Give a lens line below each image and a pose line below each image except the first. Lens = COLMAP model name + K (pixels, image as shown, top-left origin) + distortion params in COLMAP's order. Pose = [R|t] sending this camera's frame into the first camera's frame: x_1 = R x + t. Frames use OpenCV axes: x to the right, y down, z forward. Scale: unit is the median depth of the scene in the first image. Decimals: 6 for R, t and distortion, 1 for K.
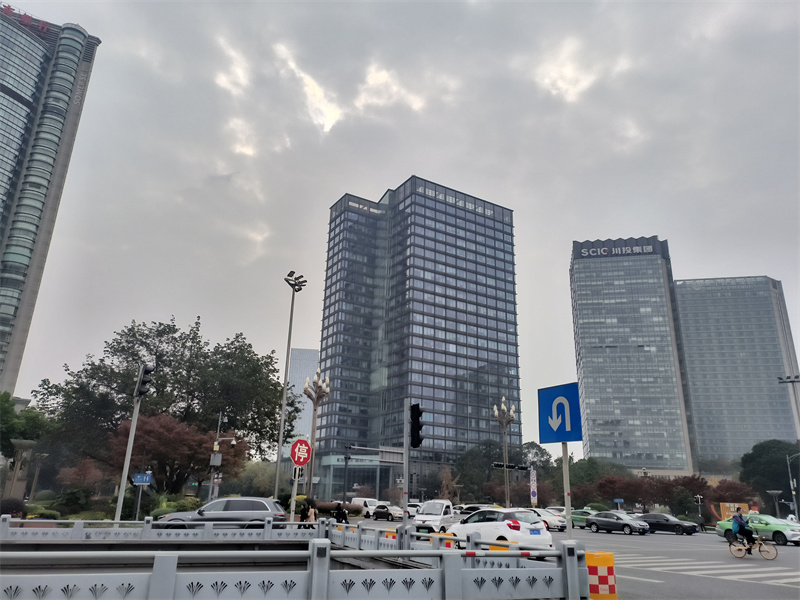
lens RADIAL K [[606.9, 0, 398.9], [0, 606.9, 292.1], [0, 0, 1]] dist [0.081222, -0.058727]
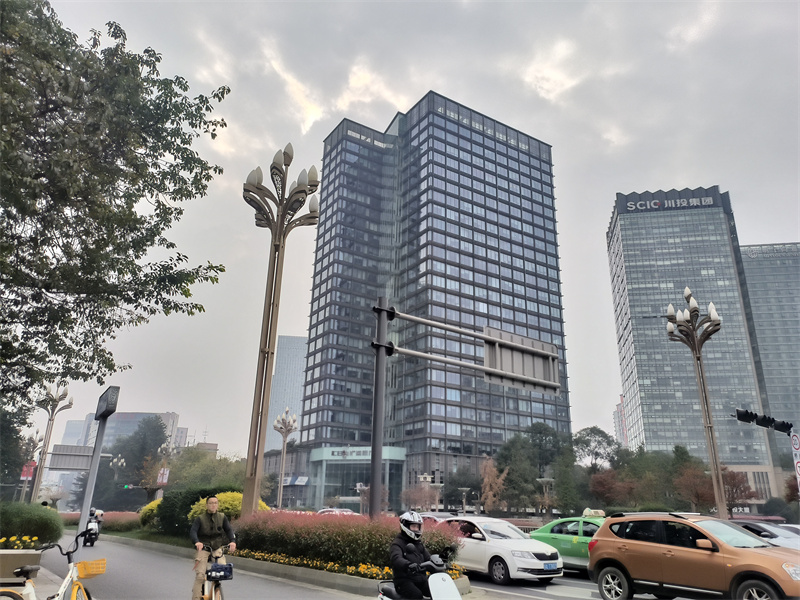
lens RADIAL K [[606.9, 0, 413.6], [0, 606.9, 292.6], [0, 0, 1]] dist [0.081222, -0.058727]
pose [[0.998731, 0.007798, 0.049752, -0.034463], [-0.007110, 0.999877, -0.013997, 0.076200], [-0.049855, 0.013625, 0.998664, 0.212228]]
